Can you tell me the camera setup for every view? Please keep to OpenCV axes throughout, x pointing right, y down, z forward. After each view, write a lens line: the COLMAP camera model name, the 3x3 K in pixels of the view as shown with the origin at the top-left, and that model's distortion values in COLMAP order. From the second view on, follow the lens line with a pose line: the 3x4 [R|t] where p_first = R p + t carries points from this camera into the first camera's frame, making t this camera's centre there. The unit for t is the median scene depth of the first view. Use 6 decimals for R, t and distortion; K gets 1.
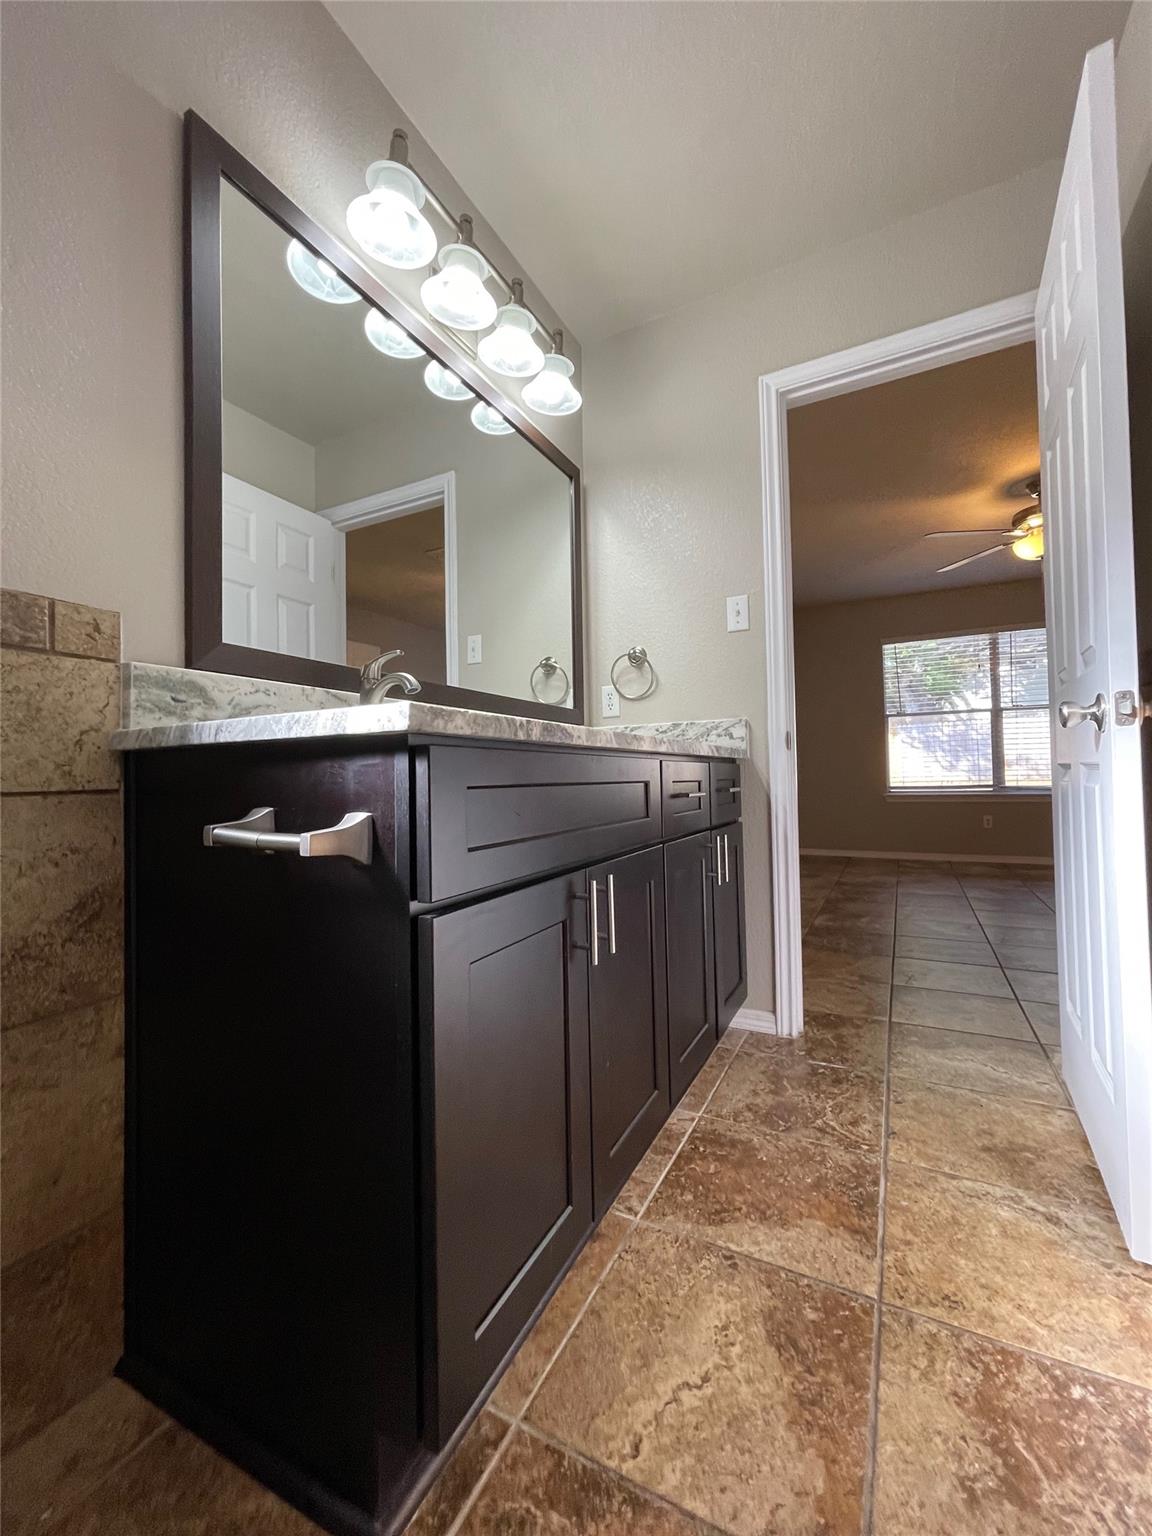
lens RADIAL K [[622.7, 0, 593.0], [0, 622.7, 743.2], [0, 0, 1]] dist [-0.002516, 0.000834]
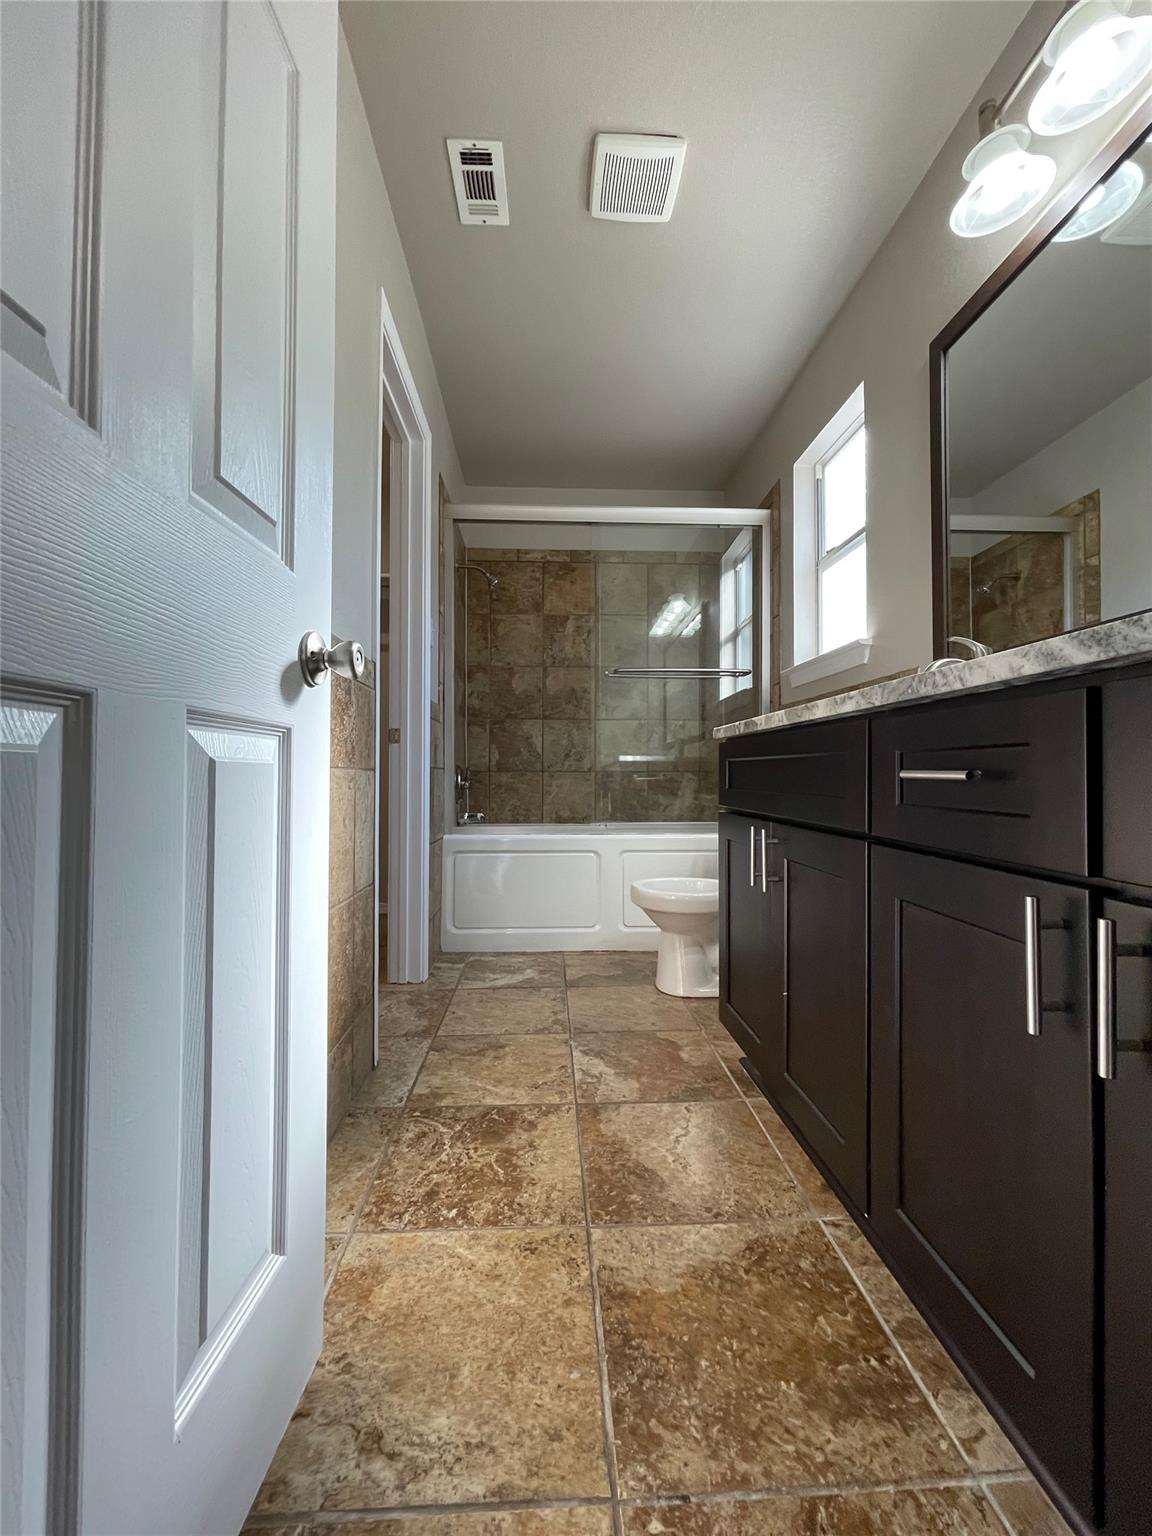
lens RADIAL K [[622.7, 0, 575.2], [0, 622.7, 765.4], [0, 0, 1]] dist [-0.002516, 0.000834]
pose [[-0.873108, 0.008749, -0.487448, 0.962617], [0.041347, 0.997566, -0.056155, 0.124824], [0.485770, -0.069184, -0.871344, 1.910008]]
